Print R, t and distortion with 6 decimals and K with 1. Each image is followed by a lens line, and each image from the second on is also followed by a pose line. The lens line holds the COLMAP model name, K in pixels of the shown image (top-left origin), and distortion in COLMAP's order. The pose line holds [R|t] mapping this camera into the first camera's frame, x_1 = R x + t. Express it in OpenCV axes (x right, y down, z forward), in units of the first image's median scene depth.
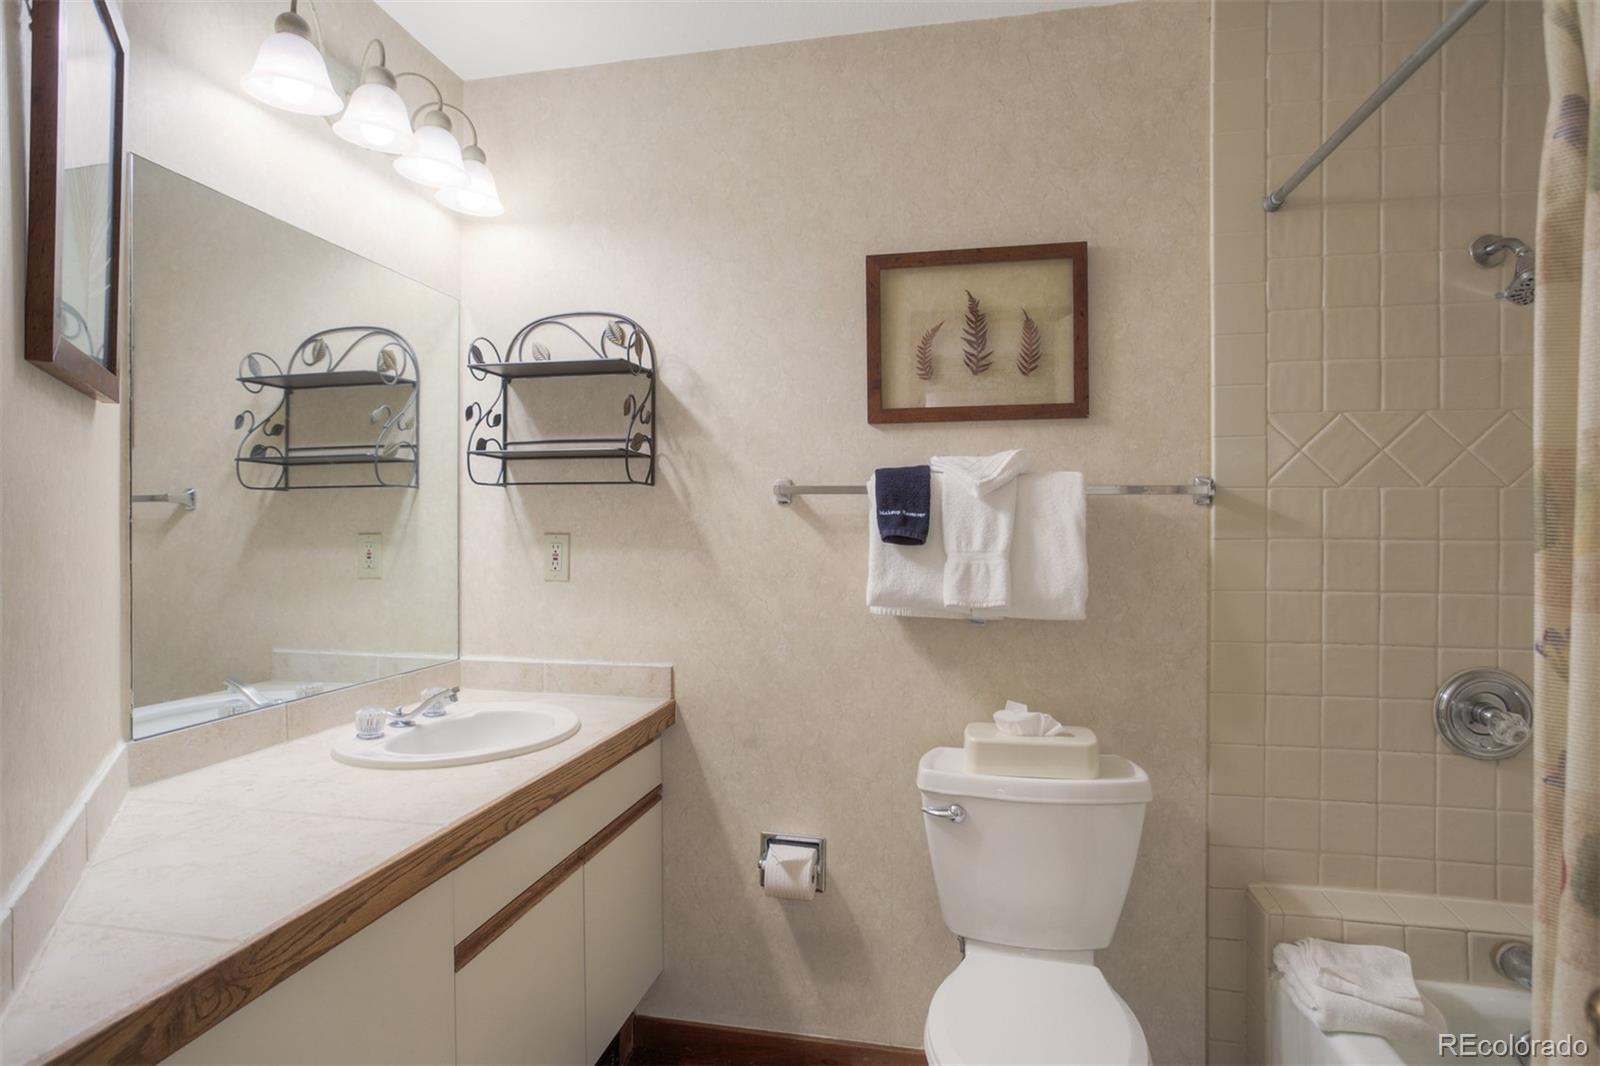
lens RADIAL K [[887.0, 0, 791.3], [0, 887.0, 539.1], [0, 0, 1]] dist [-0.026613, 0.007425]
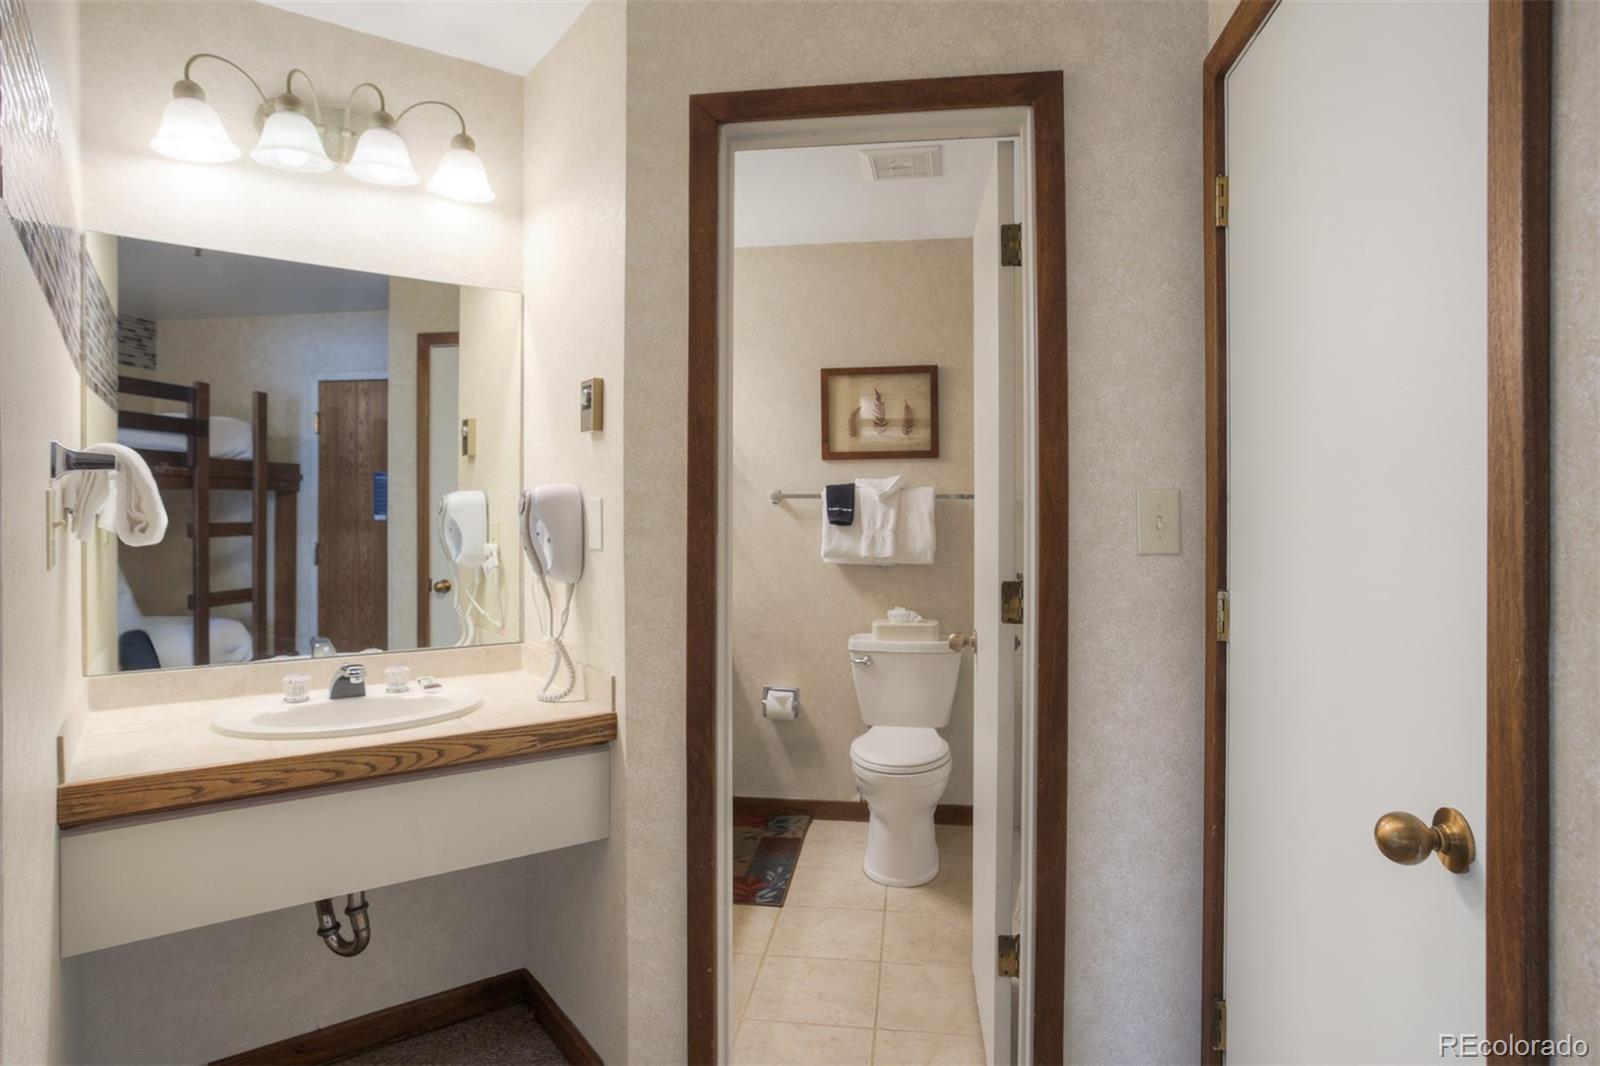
lens RADIAL K [[931.5, 0, 801.9], [0, 931.5, 528.4], [0, 0, 1]] dist [-0.006278, 0.010950]
pose [[0.997503, -0.001970, 0.070602, -0.095400], [0.002418, 0.999978, -0.006253, 0.024462], [-0.070589, 0.006408, 0.997485, -0.962202]]
